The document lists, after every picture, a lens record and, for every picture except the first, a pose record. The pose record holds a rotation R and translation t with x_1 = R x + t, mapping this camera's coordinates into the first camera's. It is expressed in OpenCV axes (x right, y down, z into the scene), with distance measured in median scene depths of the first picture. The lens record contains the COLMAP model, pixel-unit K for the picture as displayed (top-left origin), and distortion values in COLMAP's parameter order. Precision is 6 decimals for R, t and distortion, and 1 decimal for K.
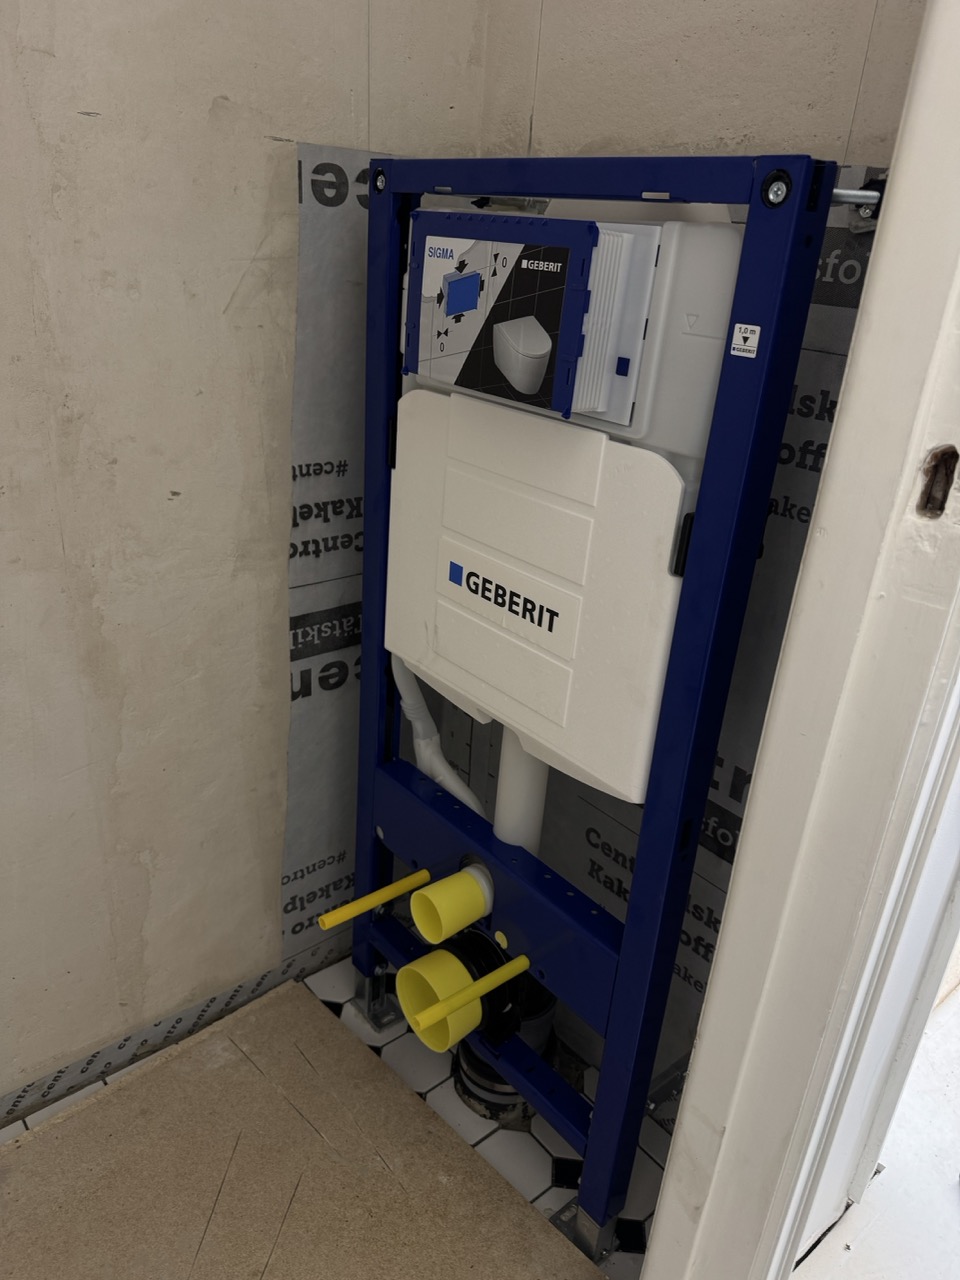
lens RADIAL K [[908.6, 0, 480.0], [0, 908.6, 640.0], [0, 0, 1]] dist [0.042215, -0.002827]
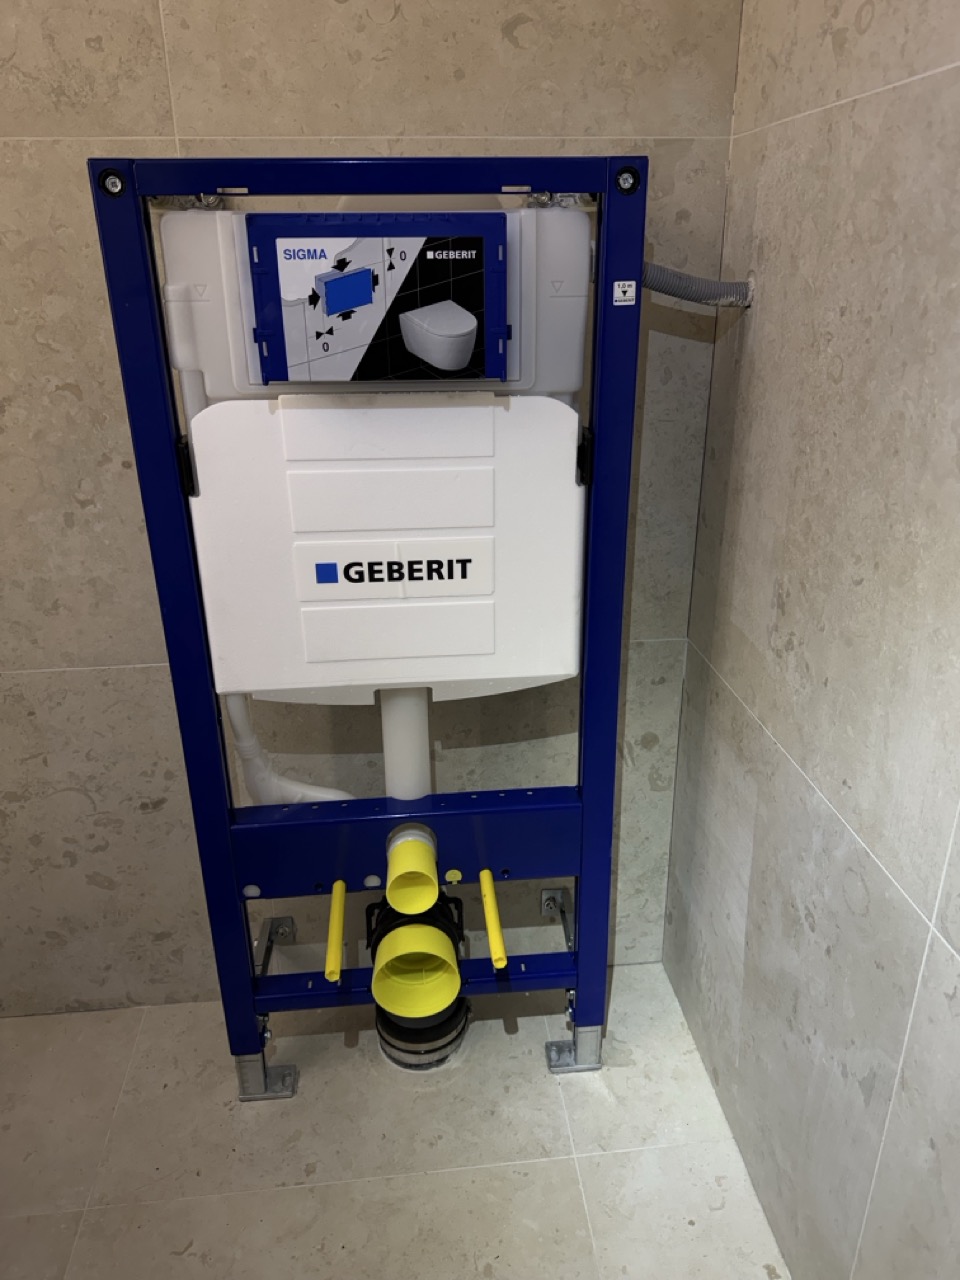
lens RADIAL K [[908.6, 0, 480.0], [0, 908.6, 640.0], [0, 0, 1]] dist [0.042215, -0.002827]
pose [[0.576914, -0.394374, 0.715290, -0.822824], [0.377330, 0.905353, 0.194830, -0.167926], [-0.724426, 0.157500, 0.671119, 0.263918]]
